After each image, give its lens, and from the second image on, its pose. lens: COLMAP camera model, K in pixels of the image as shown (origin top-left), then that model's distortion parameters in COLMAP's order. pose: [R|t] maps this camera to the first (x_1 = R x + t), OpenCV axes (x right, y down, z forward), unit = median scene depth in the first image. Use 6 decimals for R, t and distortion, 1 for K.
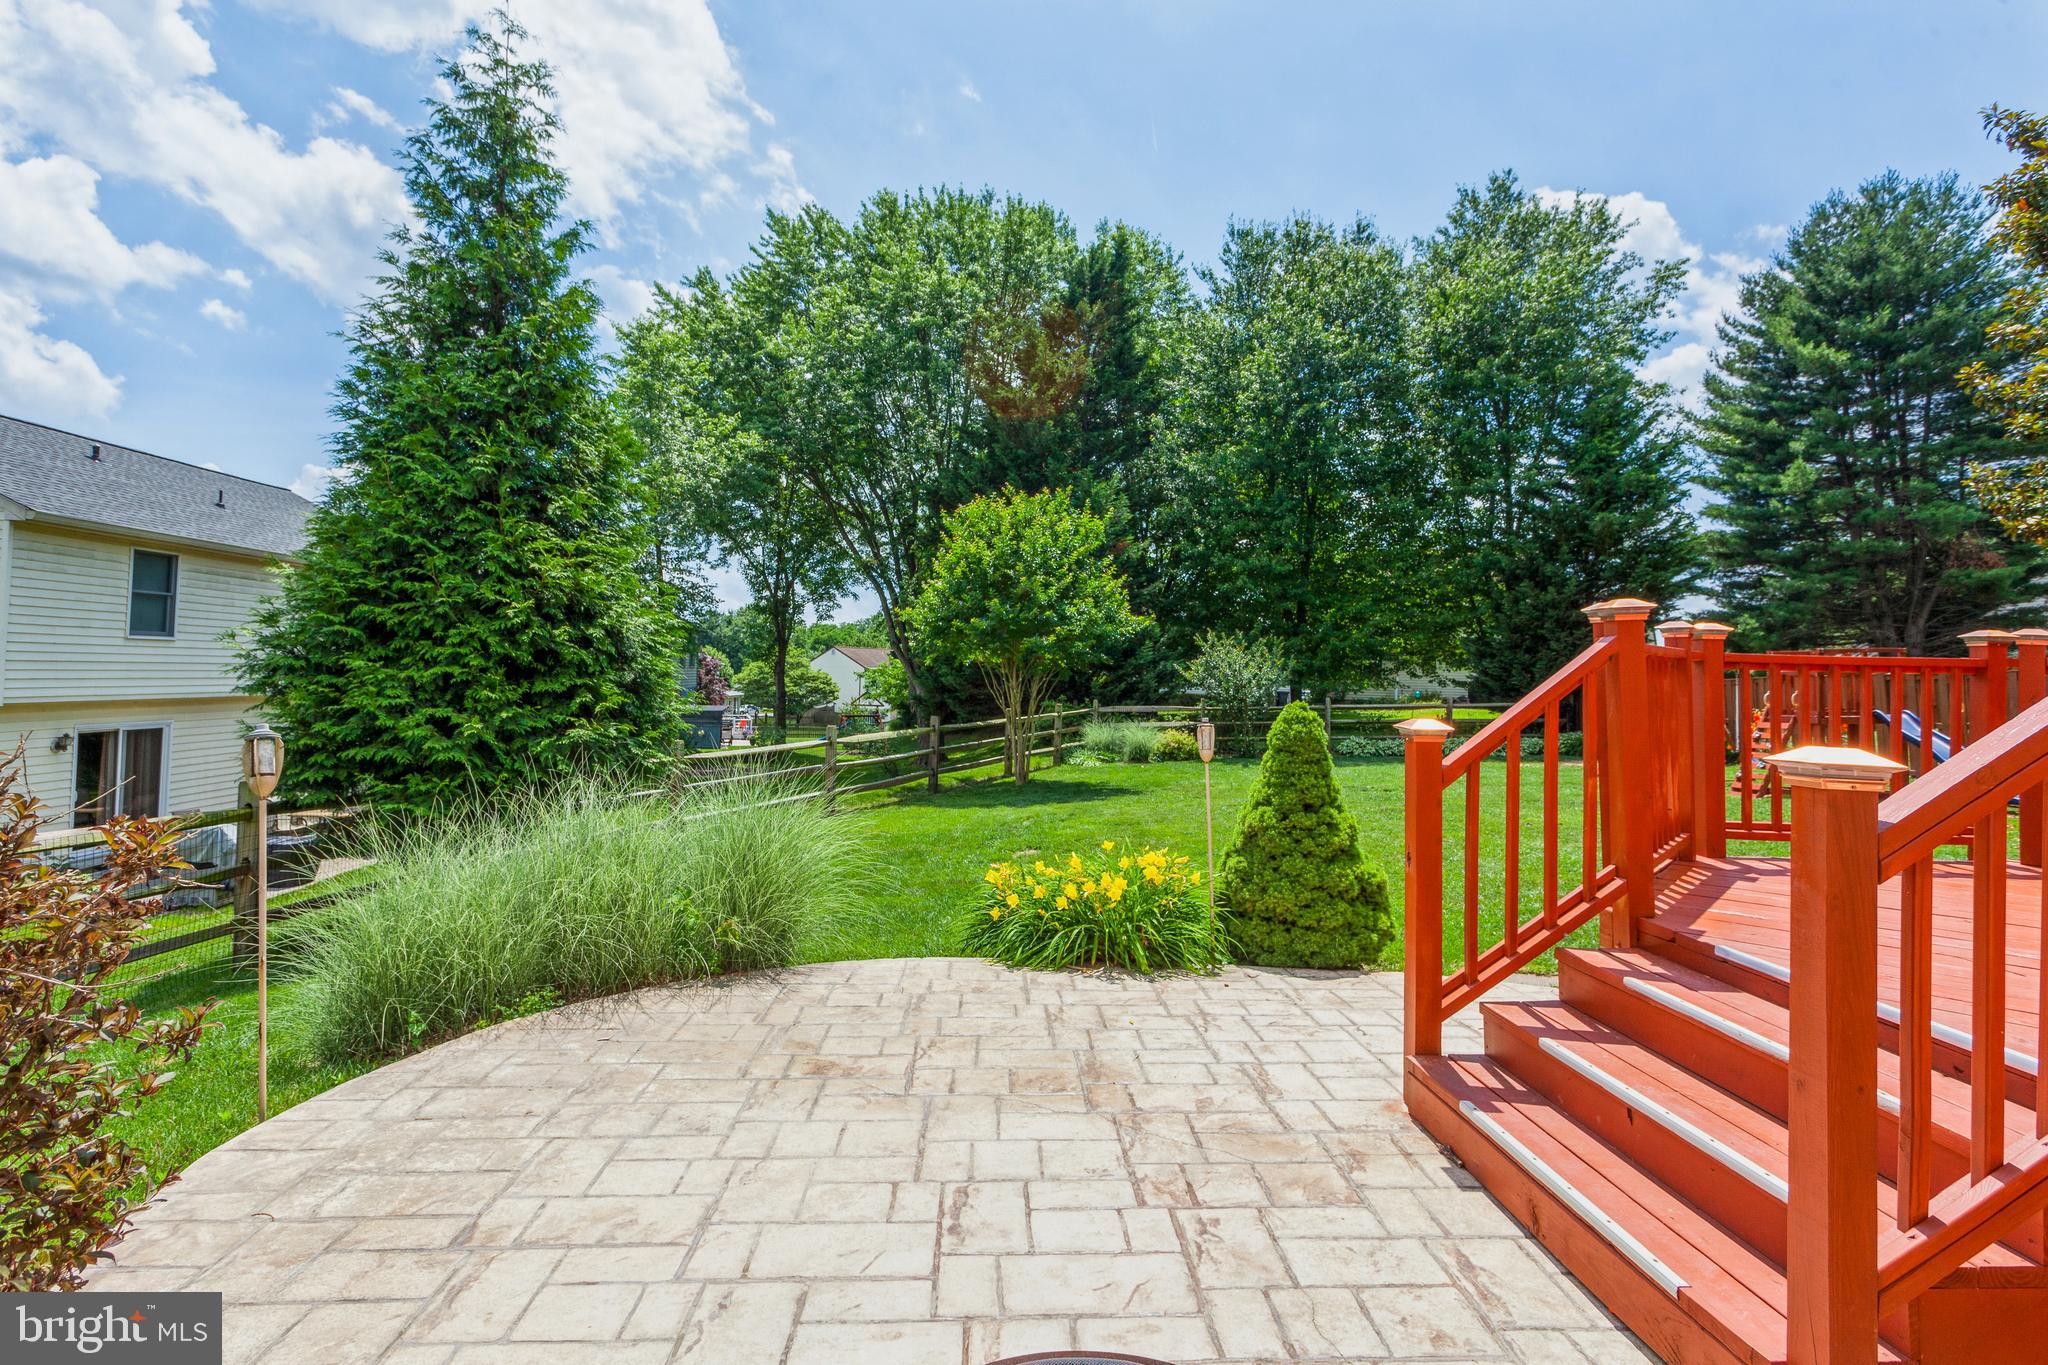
lens RADIAL K [[1014.7, 0, 1040.9], [0, 1014.7, 661.0], [0, 0, 1]] dist [0.033419, 0.000560]
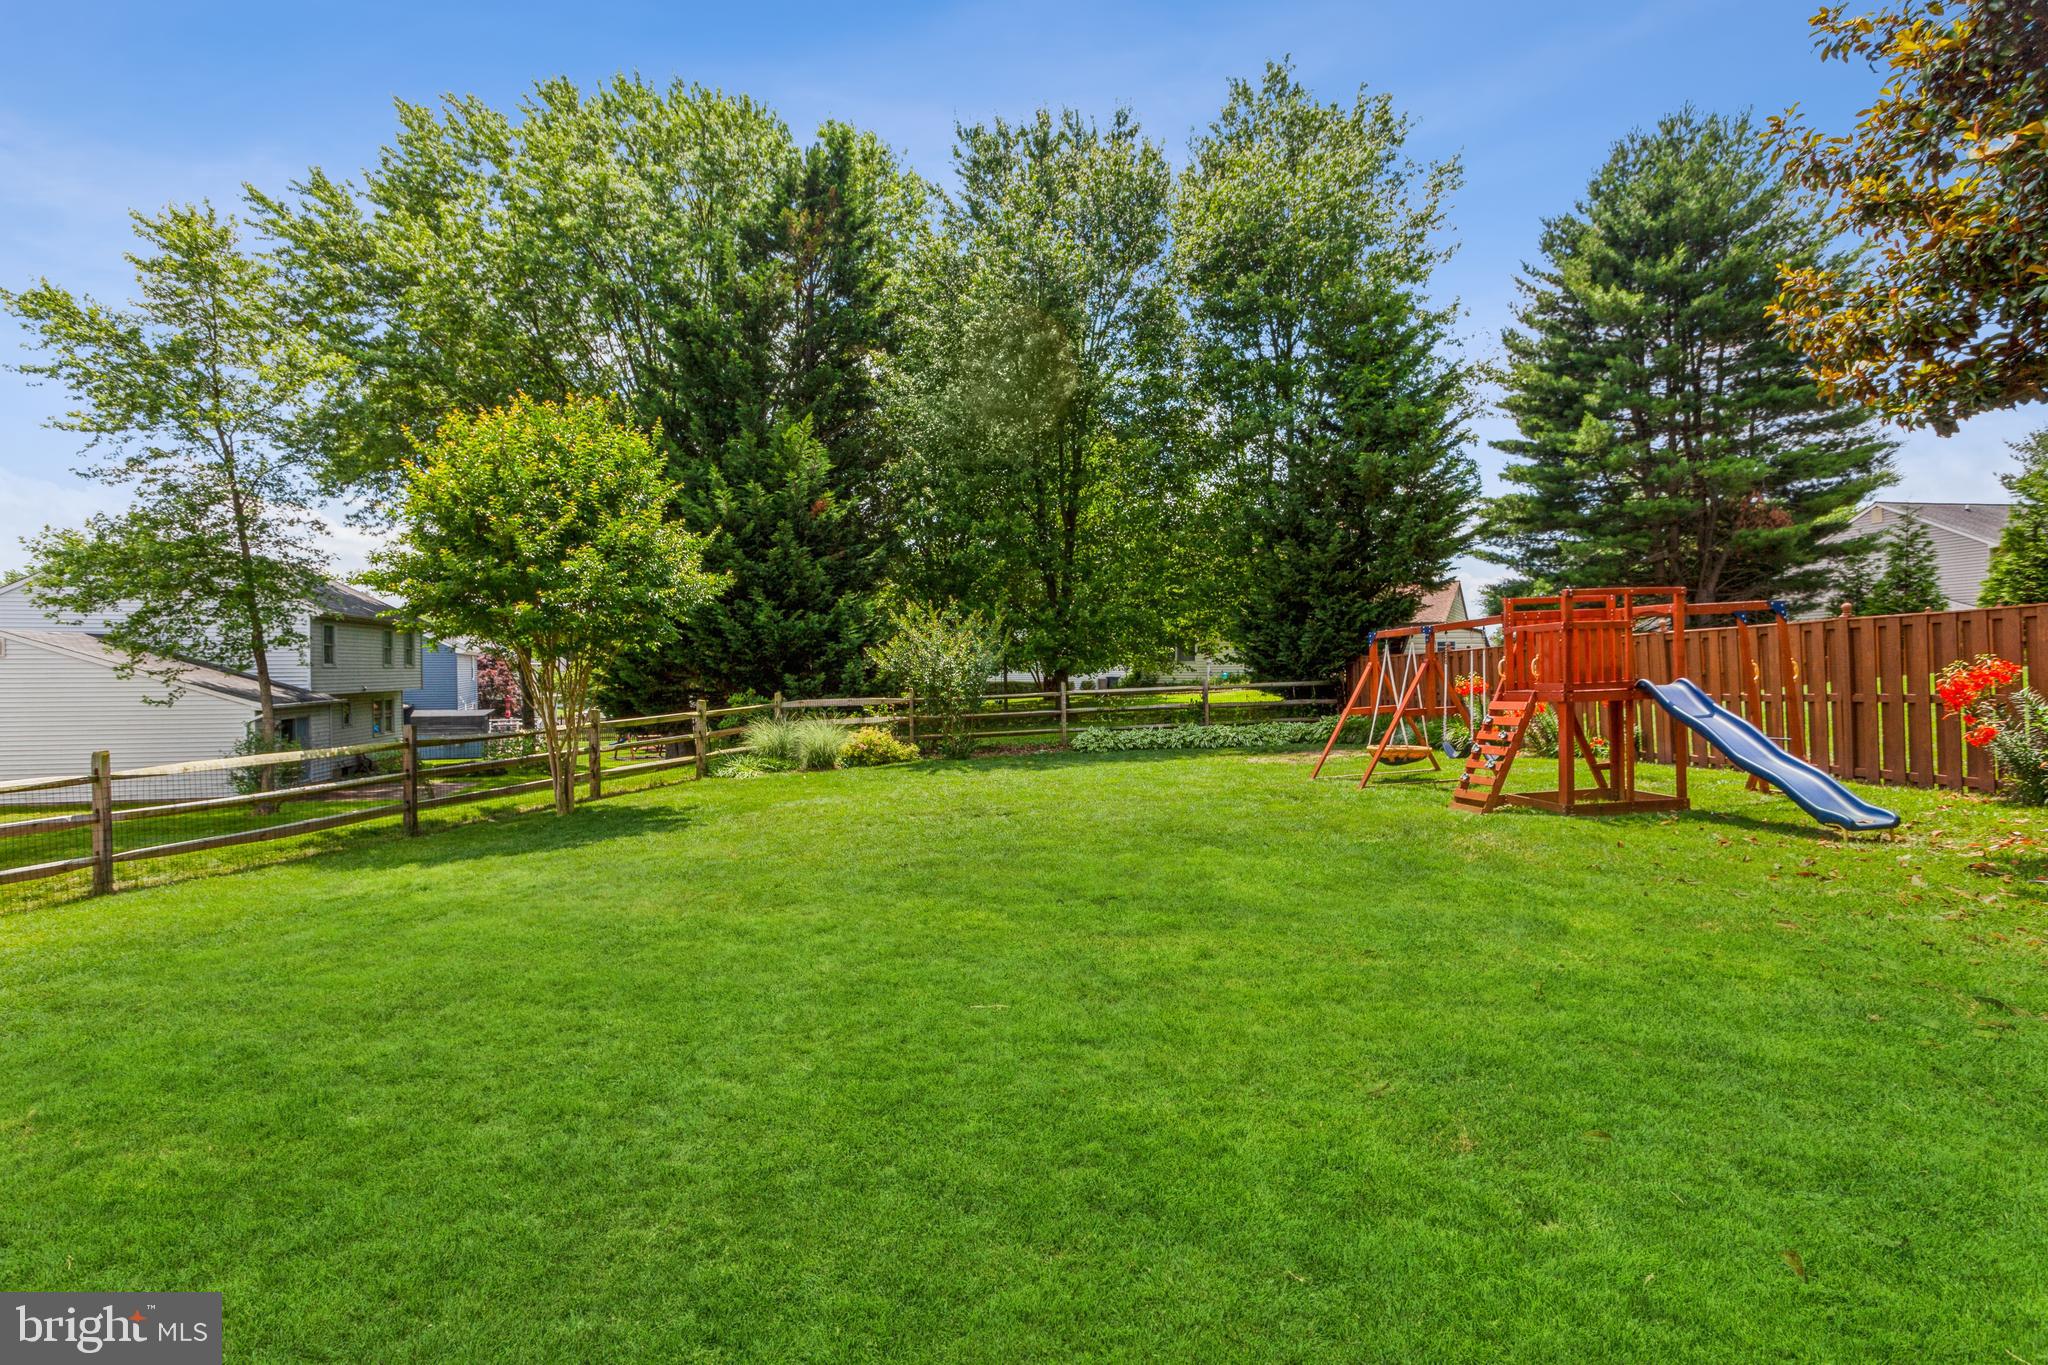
lens RADIAL K [[1014.7, 0, 1019.9], [0, 1014.7, 696.9], [0, 0, 1]] dist [0.033419, 0.000560]
pose [[0.993704, -0.028020, 0.108472, 0.167352], [0.023266, 0.998723, 0.044848, 0.009794], [-0.109590, -0.042042, 0.993087, 0.191339]]
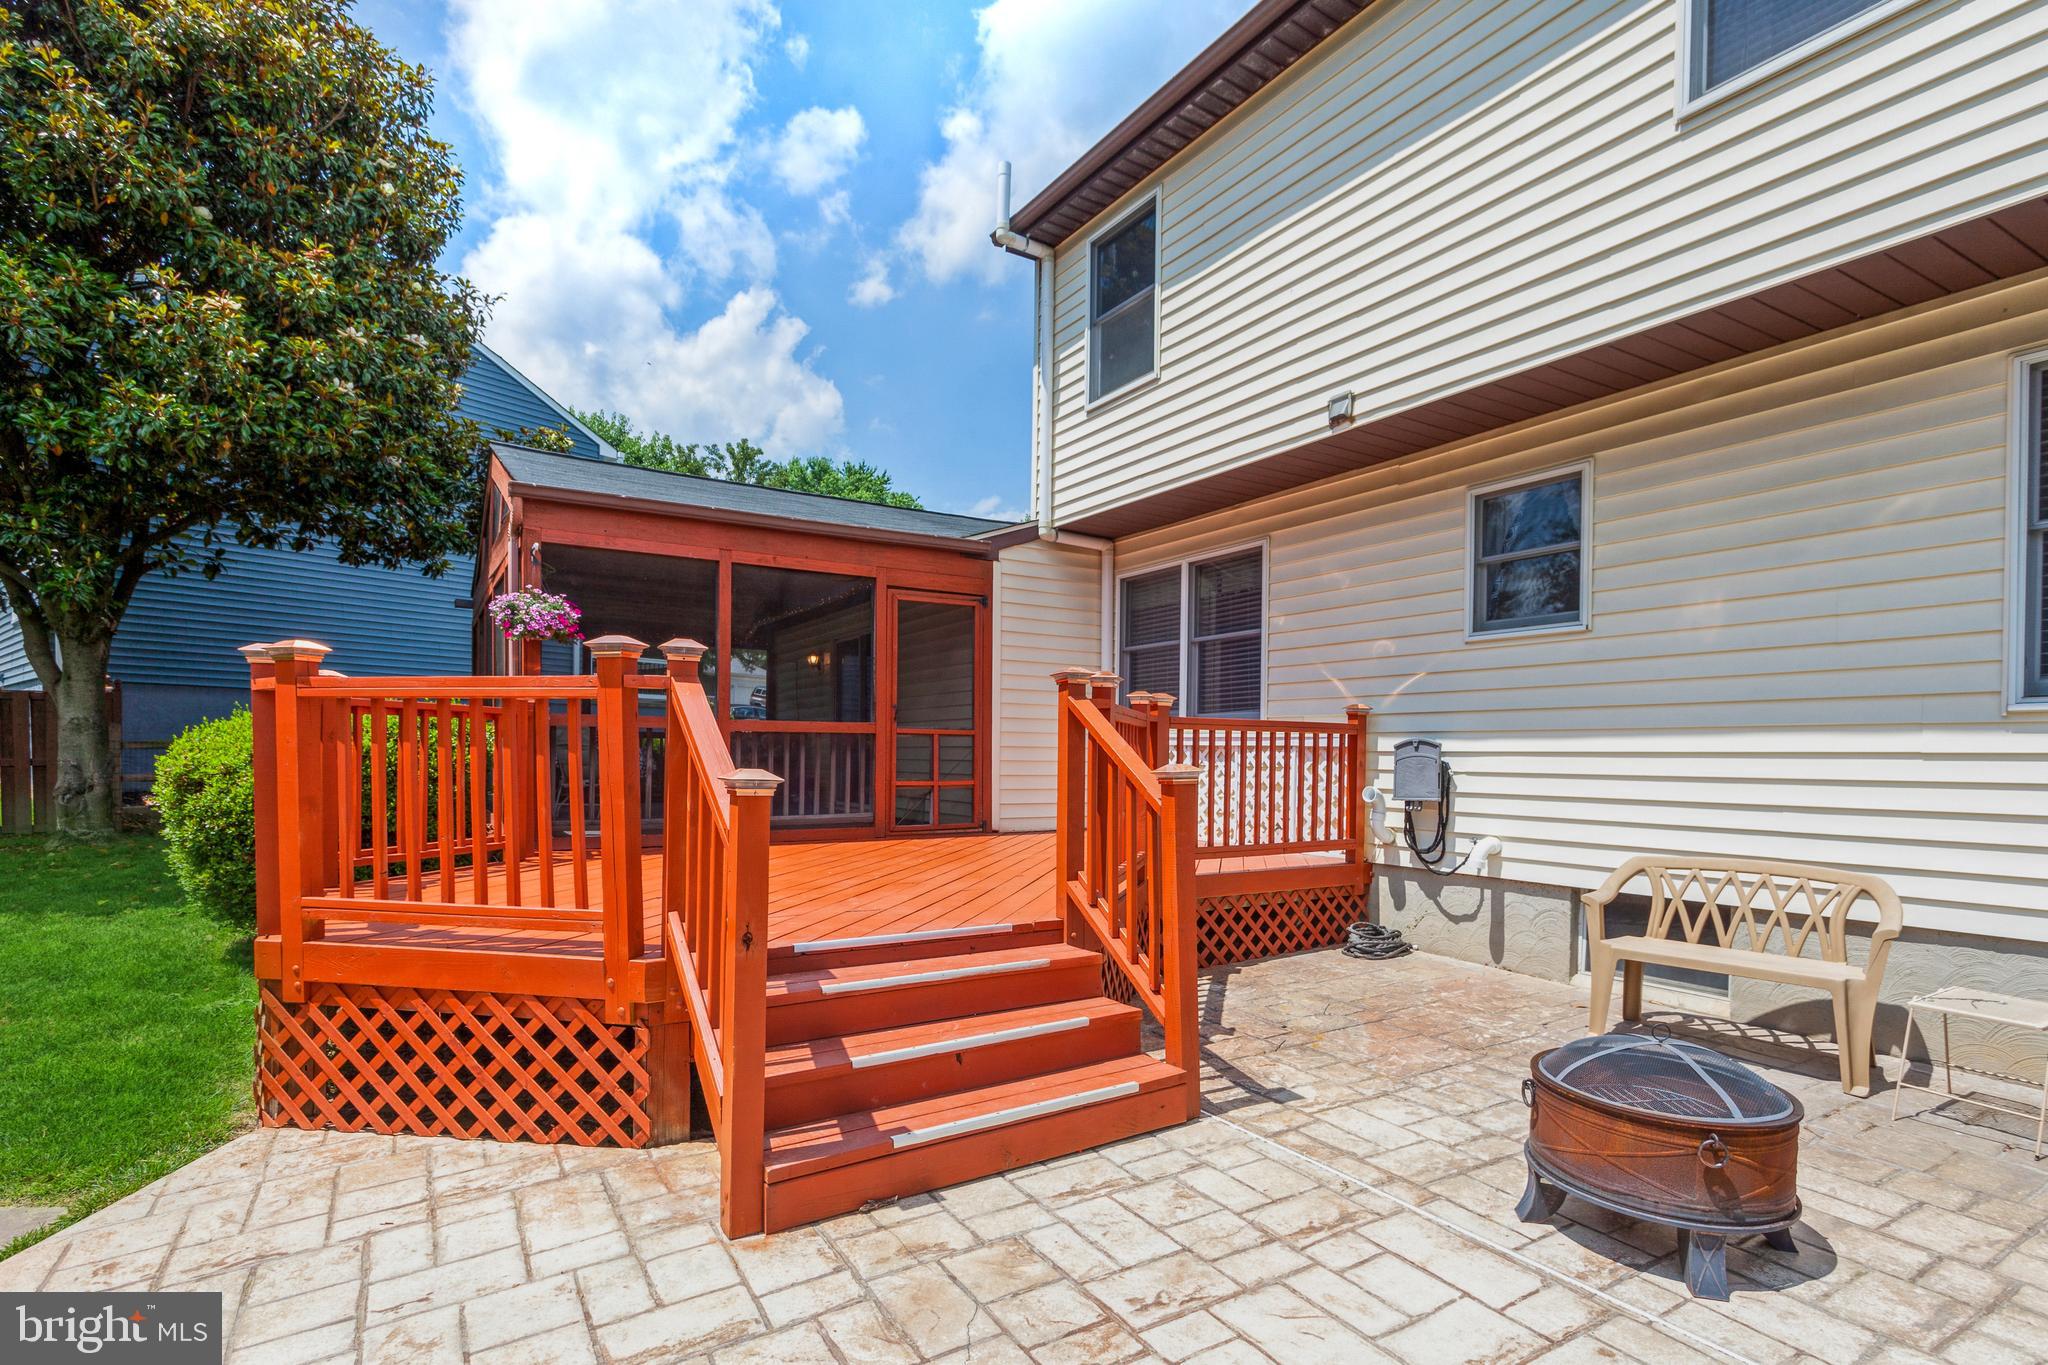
lens RADIAL K [[1014.7, 0, 1025.7], [0, 1014.7, 745.5], [0, 0, 1]] dist [0.033419, 0.000560]
pose [[-0.496070, -0.013570, 0.868177, -0.060054], [-0.039277, 0.999205, -0.006825, 0.004353], [-0.867394, -0.037485, -0.496208, 0.158464]]
